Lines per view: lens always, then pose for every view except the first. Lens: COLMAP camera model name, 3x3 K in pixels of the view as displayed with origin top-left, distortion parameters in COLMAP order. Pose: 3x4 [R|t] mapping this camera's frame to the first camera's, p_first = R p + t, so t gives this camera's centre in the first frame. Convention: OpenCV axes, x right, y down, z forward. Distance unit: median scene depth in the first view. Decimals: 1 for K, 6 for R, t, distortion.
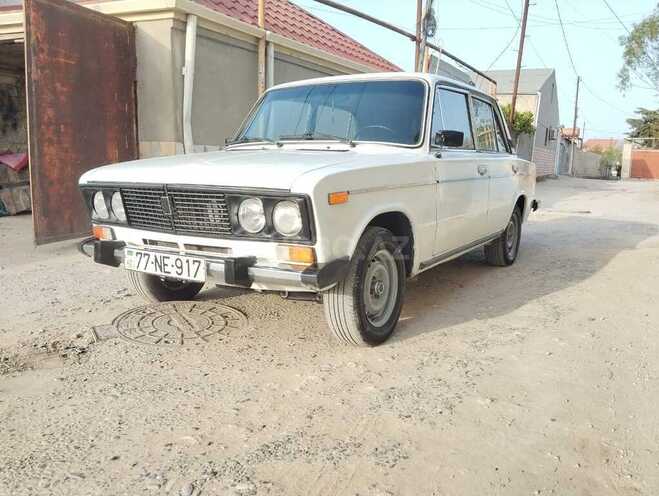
lens RADIAL K [[534.6, 0, 329.5], [0, 534.6, 234.8], [0, 0, 1]] dist [0.091651, -0.161418]
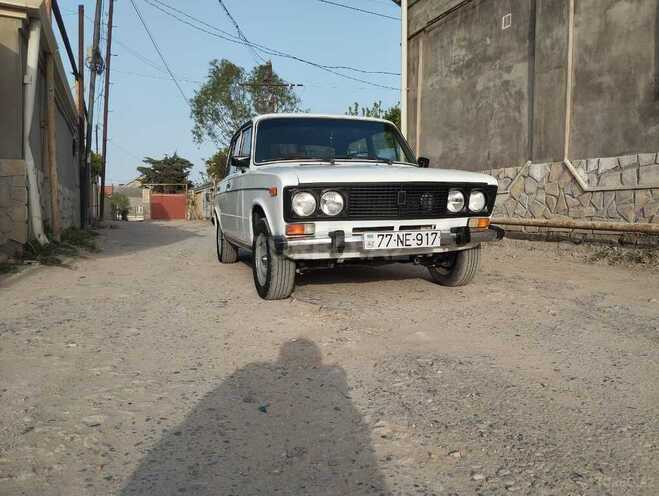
lens RADIAL K [[540.2, 0, 331.7], [0, 540.2, 219.4], [0, 0, 1]] dist [0.070676, -0.155922]
pose [[0.631731, -0.033723, 0.774454, -1.438322], [0.121975, 0.990932, -0.056348, 0.056070], [-0.765531, 0.130061, 0.630116, 0.263787]]
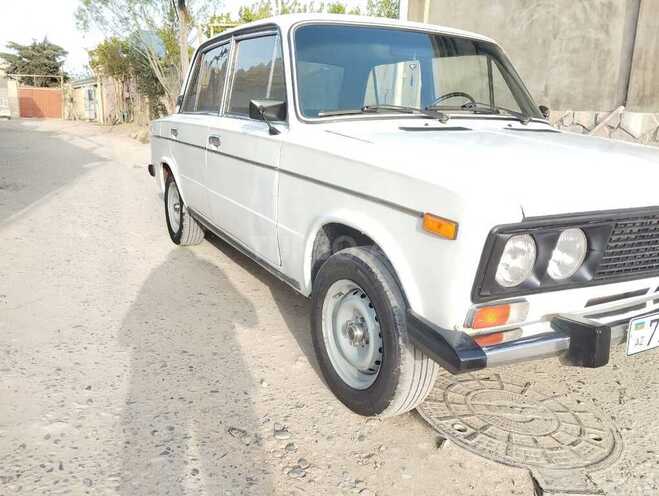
lens RADIAL K [[548.5, 0, 331.9], [0, 548.5, 232.1], [0, 0, 1]] dist [0.067748, -0.154011]
pose [[0.475693, -0.186174, 0.859683, -1.042493], [0.094472, 0.982505, 0.160498, -0.198891], [-0.874524, 0.004868, 0.484959, 1.018653]]
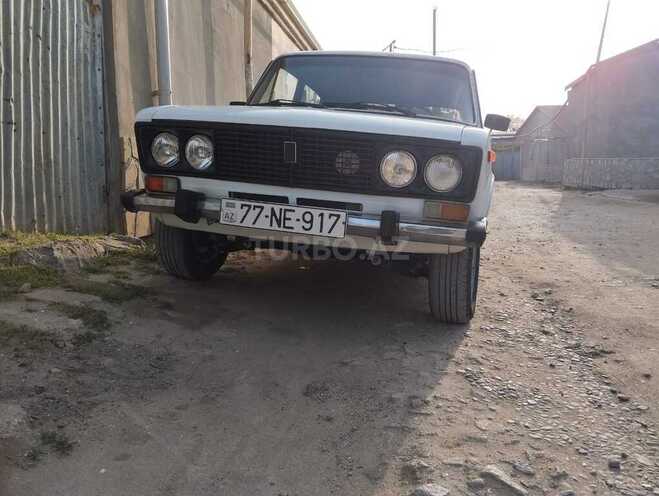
lens RADIAL K [[534.6, 0, 329.5], [0, 534.6, 234.8], [0, 0, 1]] dist [0.091651, -0.161418]
pose [[0.941558, 0.047843, 0.333437, -0.511755], [-0.041697, 0.998803, -0.025568, 0.097801], [-0.334261, 0.010171, 0.942426, 0.145651]]
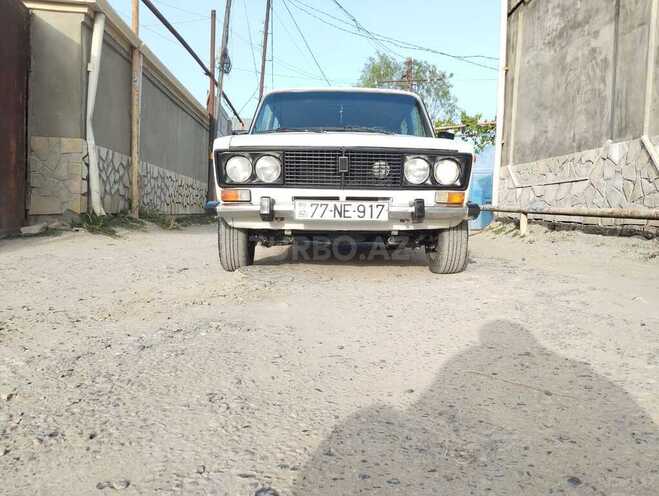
lens RADIAL K [[540.2, 0, 331.7], [0, 540.2, 219.4], [0, 0, 1]] dist [0.070676, -0.155922]
pose [[0.843412, -0.001904, 0.537264, -0.963516], [0.060892, 0.993889, -0.092069, 0.180330], [-0.533806, 0.110368, 0.838374, -0.017783]]
